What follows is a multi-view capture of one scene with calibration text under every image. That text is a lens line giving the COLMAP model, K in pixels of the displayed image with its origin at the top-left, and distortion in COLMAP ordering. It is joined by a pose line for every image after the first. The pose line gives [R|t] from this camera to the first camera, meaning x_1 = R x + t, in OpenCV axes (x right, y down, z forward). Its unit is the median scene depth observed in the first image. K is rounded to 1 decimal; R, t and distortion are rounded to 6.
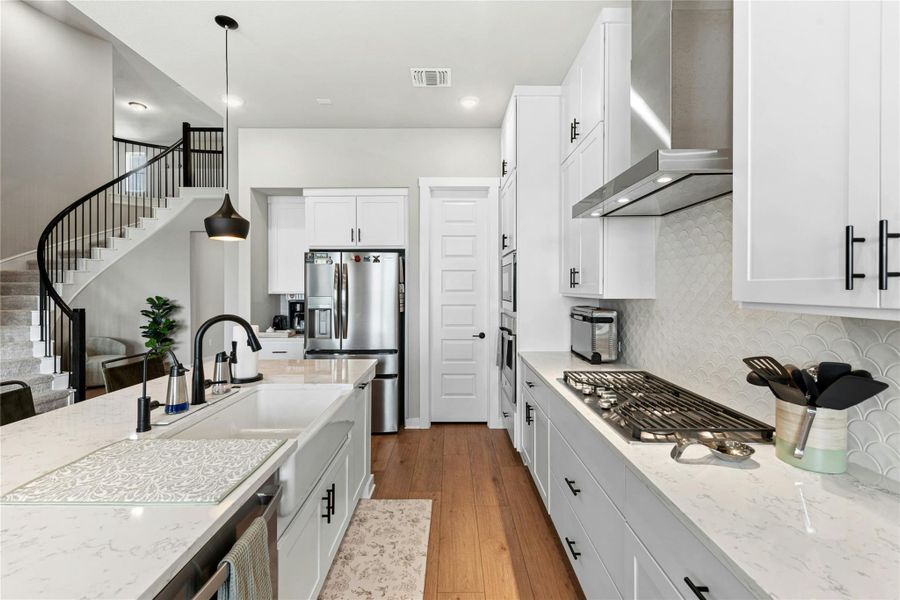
lens RADIAL K [[393.0, 0, 455.9], [0, 393.0, 288.7], [0, 0, 1]] dist [0.007757, -0.000080]
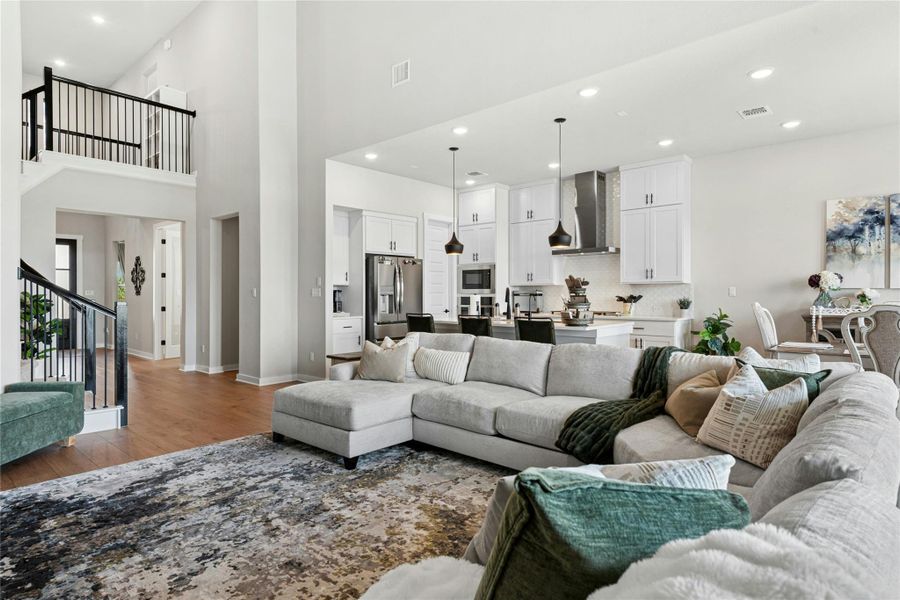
lens RADIAL K [[494.4, 0, 458.8], [0, 494.4, 292.8], [0, 0, 1]] dist [0.008463, -0.003318]
pose [[0.659809, 0.001605, 0.751432, -1.602248], [0.004523, 0.999971, -0.006107, 0.059988], [-0.751420, 0.007428, 0.659783, -0.455914]]
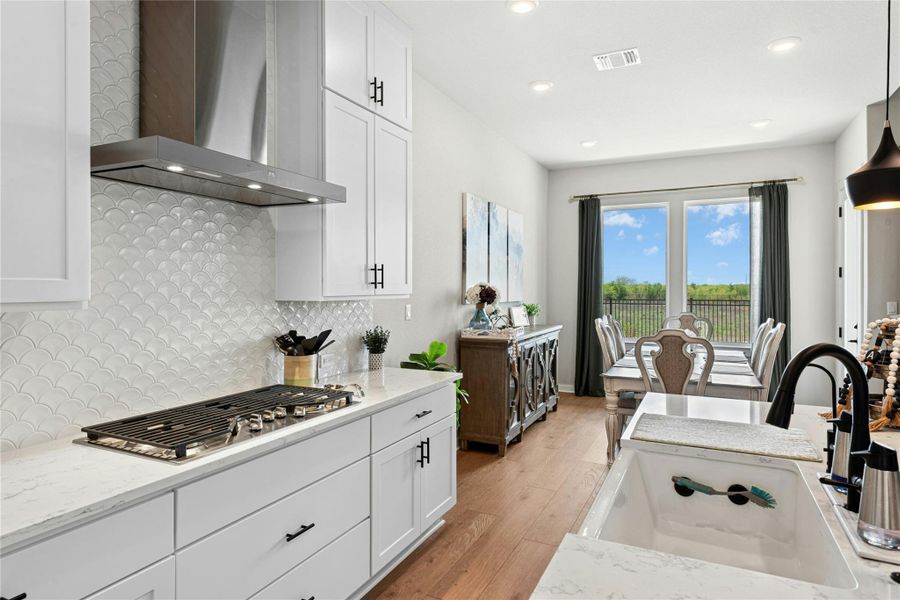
lens RADIAL K [[524.5, 0, 451.8], [0, 524.5, 284.3], [0, 0, 1]] dist [0.008135, -0.001563]
pose [[-0.892516, 0.003509, 0.451001, -0.226199], [0.002282, 0.999992, -0.003264, -0.002394], [-0.451009, -0.001884, -0.892517, 0.866899]]
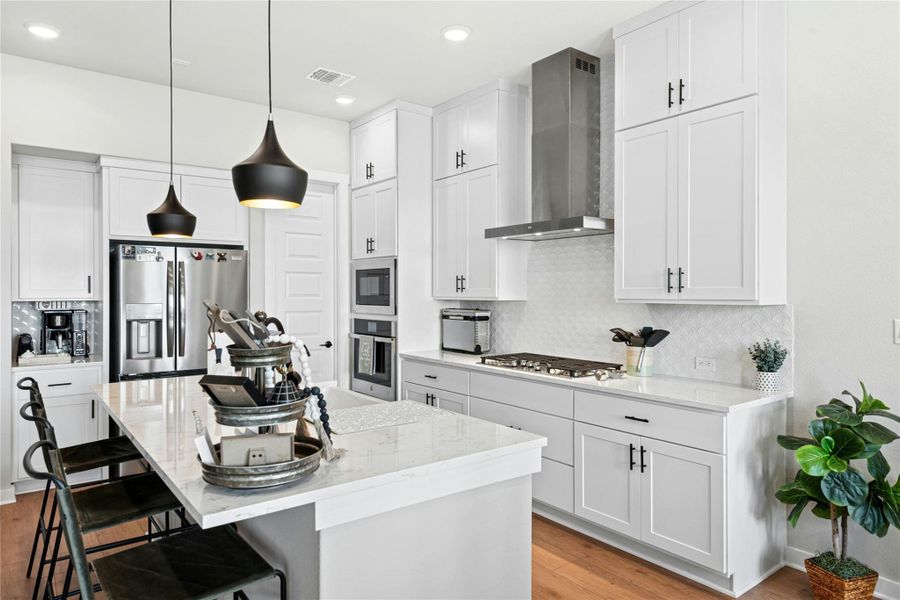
lens RADIAL K [[562.4, 0, 464.1], [0, 562.4, 293.3], [0, 0, 1]] dist [0.019877, -0.011905]
pose [[0.789692, -0.000989, 0.613503, -0.533120], [0.001658, 0.999998, -0.000523, 0.001600], [-0.613501, 0.001431, 0.789693, -0.250764]]
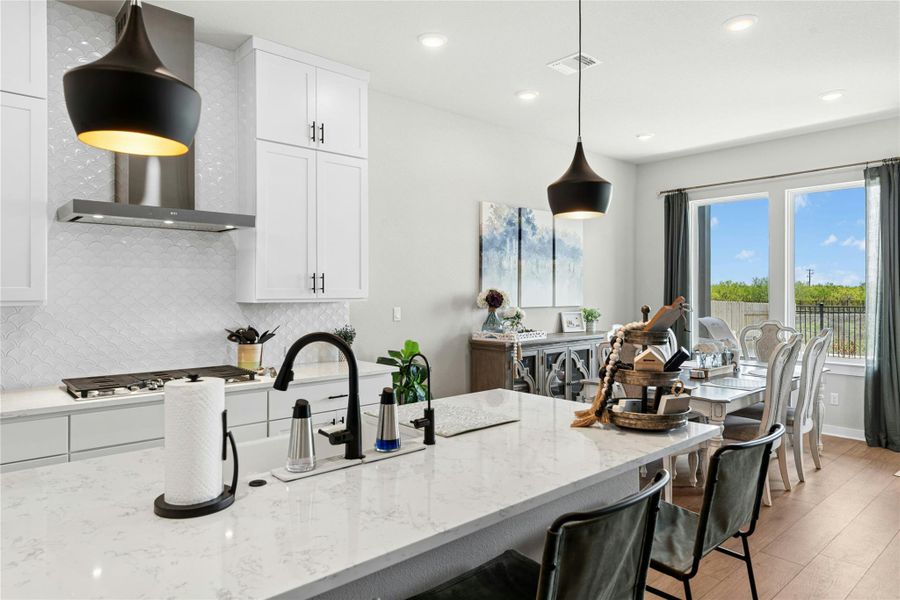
lens RADIAL K [[562.4, 0, 454.6], [0, 562.4, 290.5], [0, 0, 1]] dist [0.019877, -0.011905]
pose [[-0.662190, 0.004766, 0.749321, -0.713093], [0.004855, 0.999986, -0.002070, -0.000235], [-0.749320, 0.002268, -0.662204, 0.712722]]
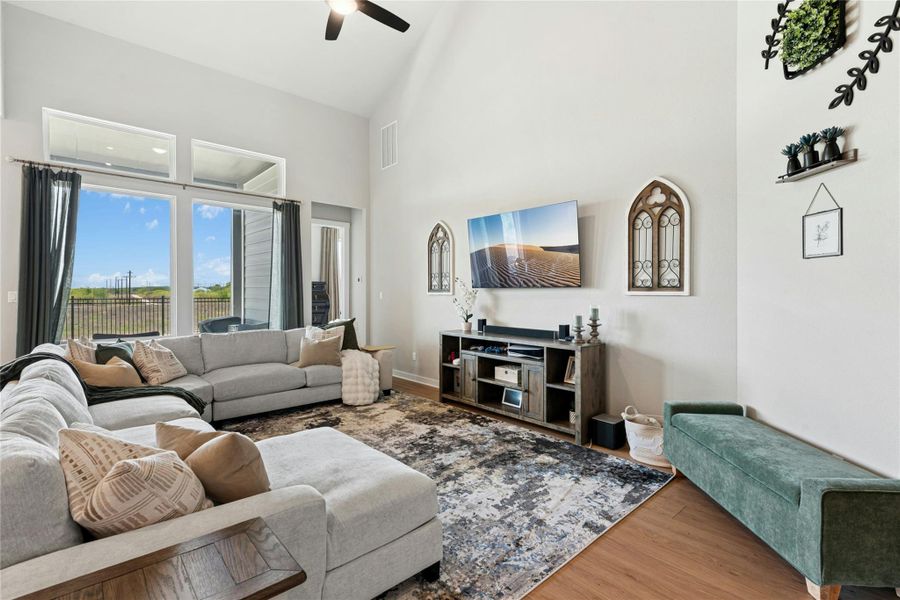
lens RADIAL K [[419.6, 0, 451.0], [0, 419.6, 293.7], [0, 0, 1]] dist [0.012174, -0.004237]
pose [[-0.748912, 0.004072, -0.662657, -0.723345], [-0.002519, 0.999956, 0.008992, 0.030663], [0.662664, 0.008404, -0.748869, 0.966539]]
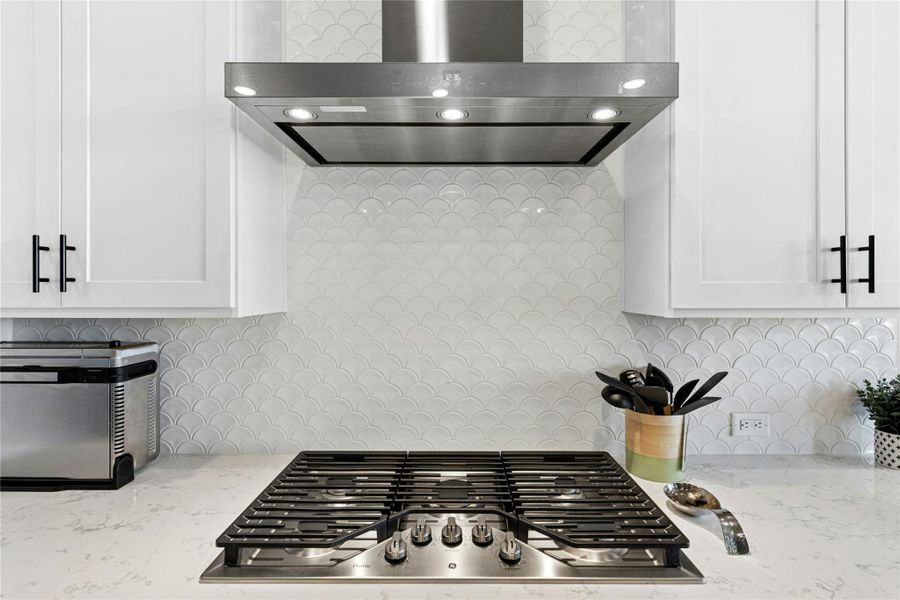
lens RADIAL K [[431.5, 0, 452.7], [0, 431.5, 289.6], [0, 0, 1]] dist [-0.001309, -0.000413]
pose [[0.014990, 0.002992, 0.999883, -0.053811], [0.004004, 0.999987, -0.003052, -0.001422], [-0.999880, 0.004049, 0.014978, 0.470244]]
